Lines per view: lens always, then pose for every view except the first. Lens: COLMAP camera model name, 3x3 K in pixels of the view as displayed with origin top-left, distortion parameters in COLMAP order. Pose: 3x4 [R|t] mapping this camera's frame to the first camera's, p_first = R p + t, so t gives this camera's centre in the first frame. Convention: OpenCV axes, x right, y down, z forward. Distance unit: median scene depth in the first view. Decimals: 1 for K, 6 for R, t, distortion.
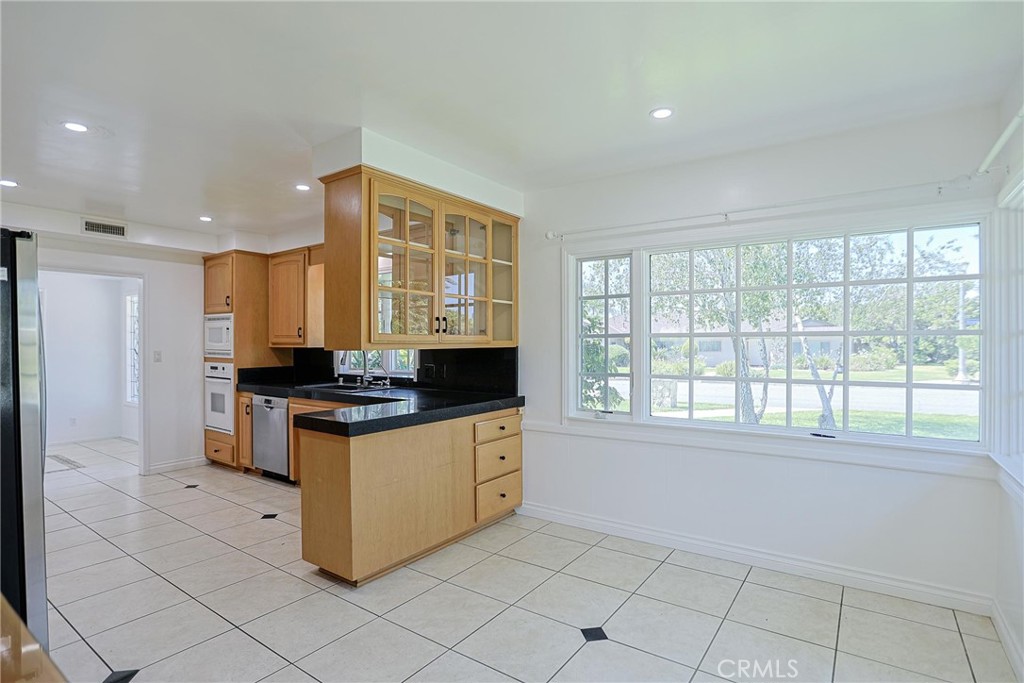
lens RADIAL K [[504.3, 0, 513.7], [0, 504.3, 345.4], [0, 0, 1]] dist [-0.042776, 0.010484]
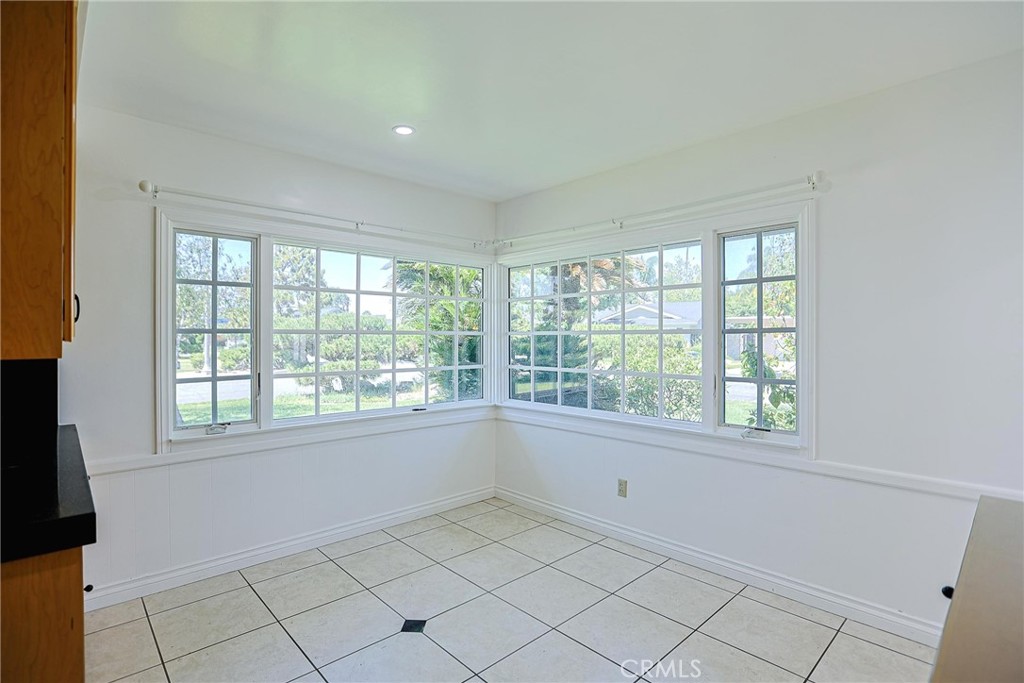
lens RADIAL K [[504.3, 0, 513.2], [0, 504.3, 336.5], [0, 0, 1]] dist [-0.042776, 0.010484]
pose [[0.209369, 0.003730, 0.977829, -0.523989], [0.005235, 0.999974, -0.004935, -0.004181], [-0.977823, 0.006153, 0.209344, 0.381722]]
